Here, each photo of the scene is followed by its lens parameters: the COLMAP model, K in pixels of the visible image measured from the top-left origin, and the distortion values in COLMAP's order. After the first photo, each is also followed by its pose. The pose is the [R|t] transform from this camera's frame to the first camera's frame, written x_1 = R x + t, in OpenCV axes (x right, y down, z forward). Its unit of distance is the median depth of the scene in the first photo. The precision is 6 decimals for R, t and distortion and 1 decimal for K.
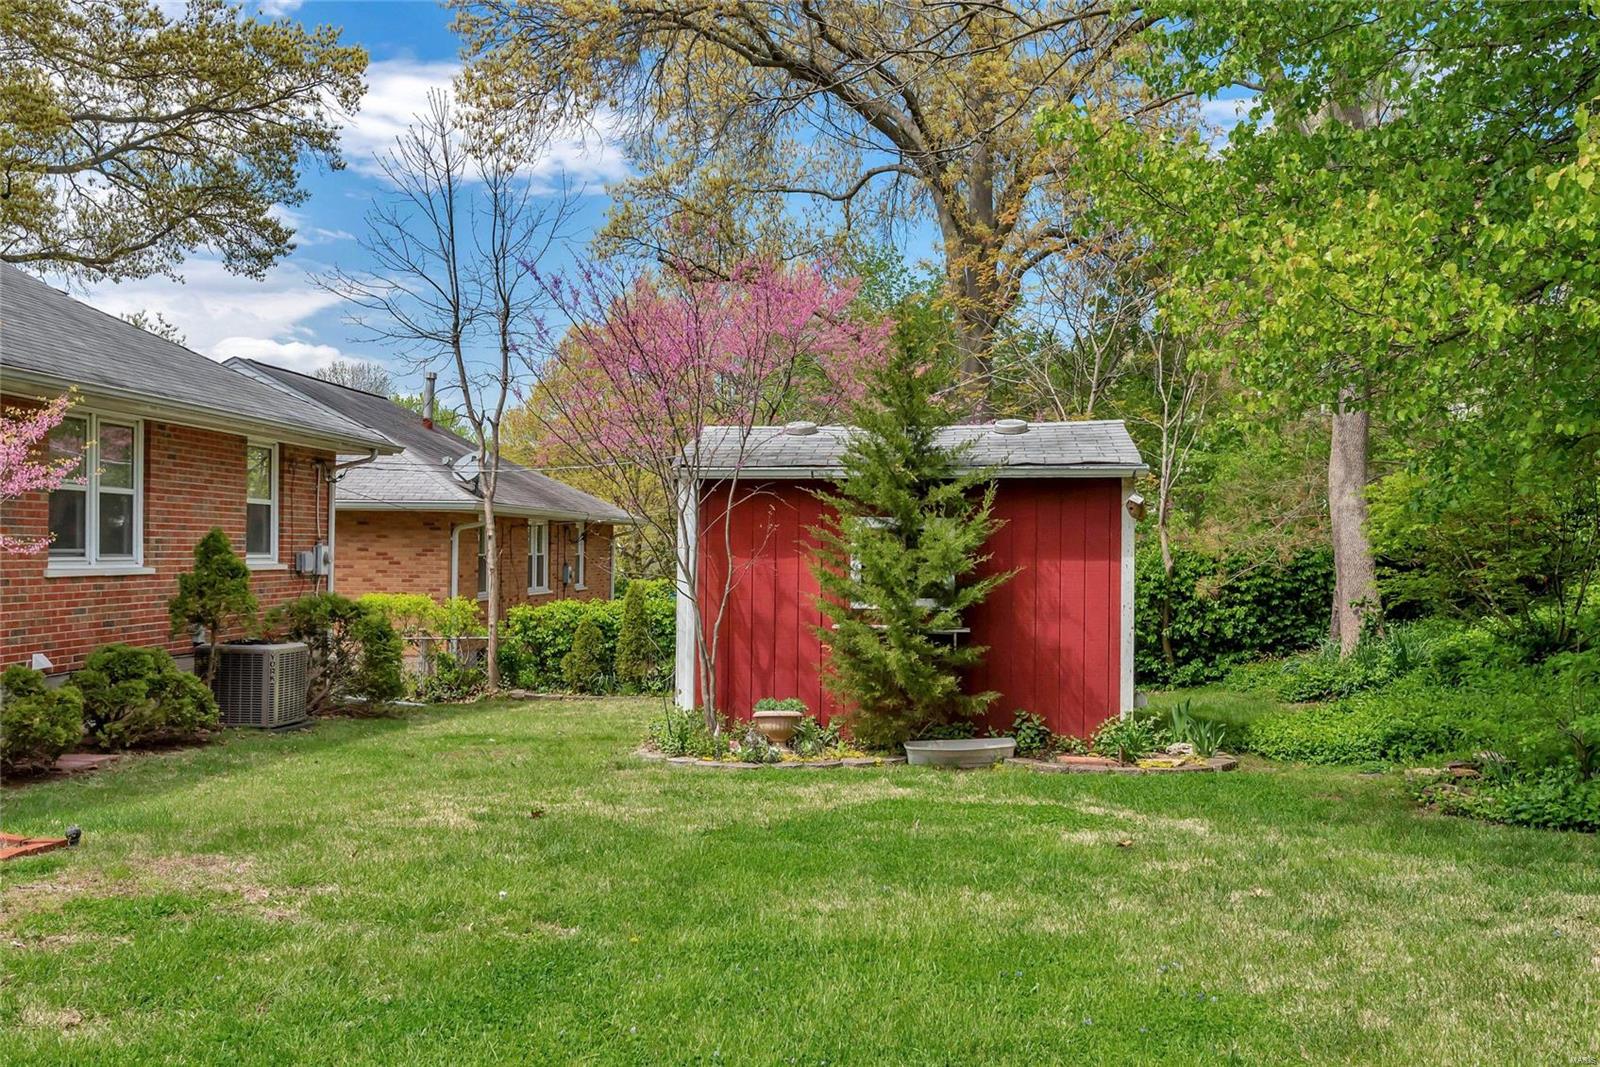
lens RADIAL K [[1349.3, 0, 800.0], [0, 1349.3, 533.5], [0, 0, 1]] dist [0.015288, 0.012033]
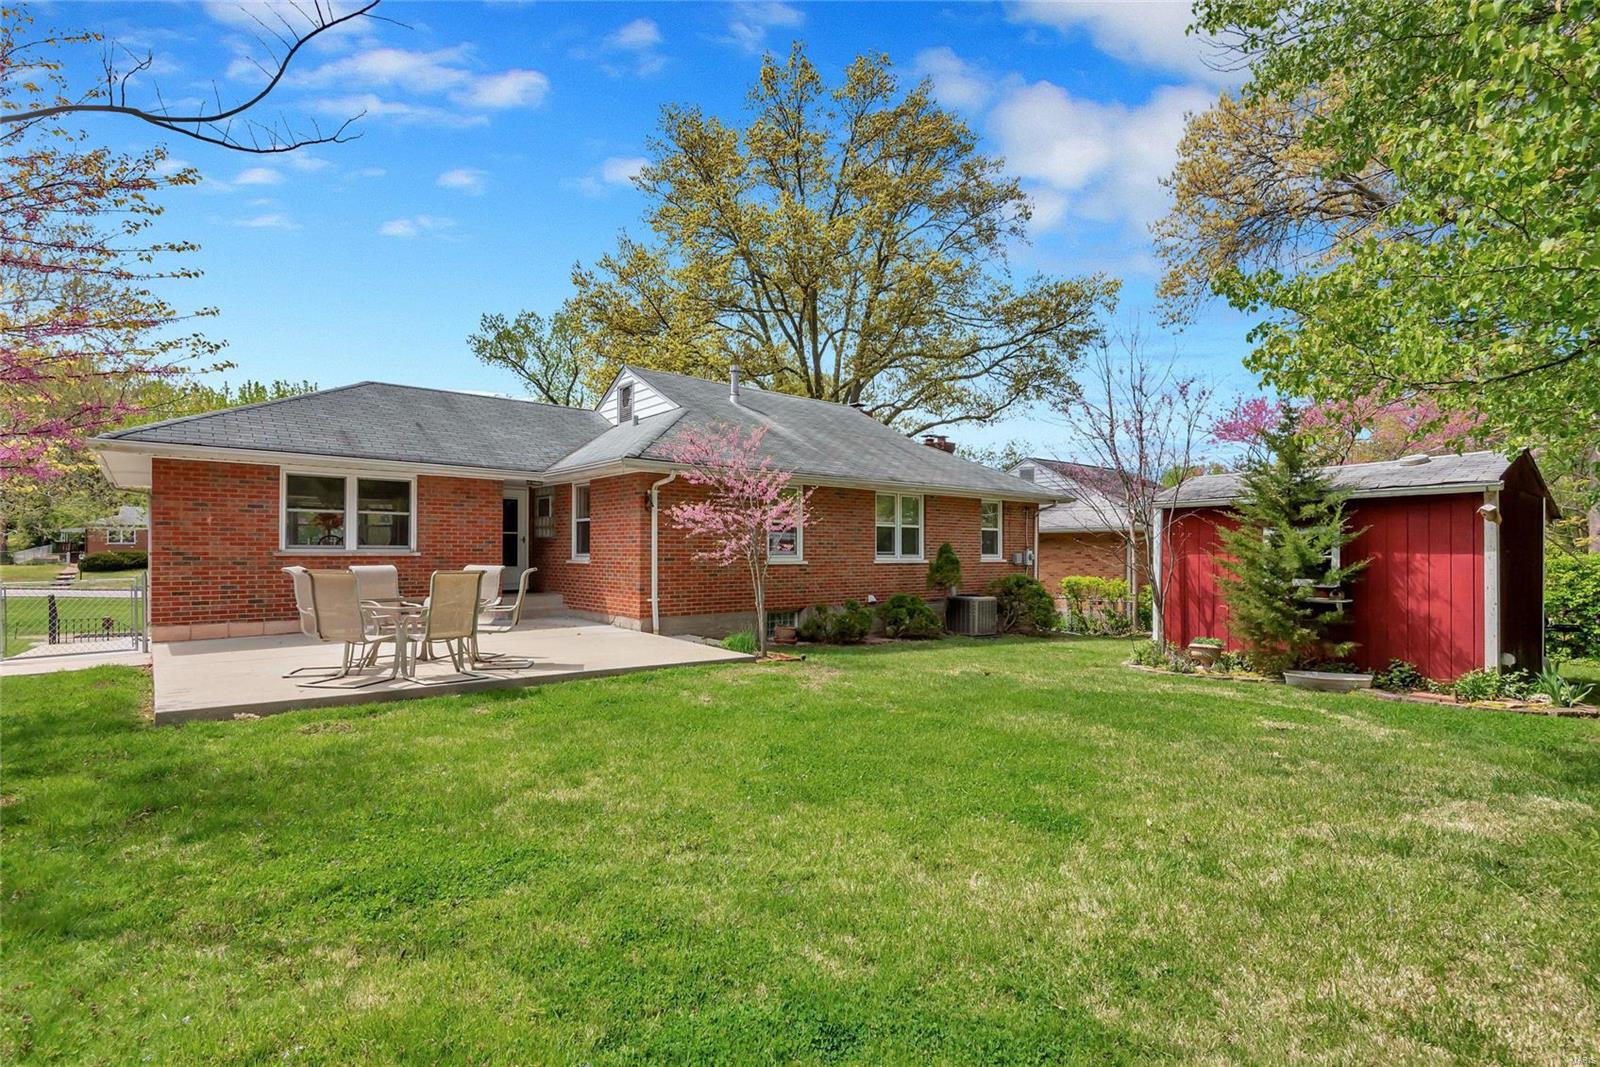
lens RADIAL K [[752.7, 0, 805.6], [0, 752.7, 544.3], [0, 0, 1]] dist [0.019923, -0.000619]
pose [[0.693280, -0.016049, -0.720490, 0.216872], [0.011993, 0.999870, -0.010733, 0.007610], [0.720569, -0.001200, 0.693383, -0.005447]]
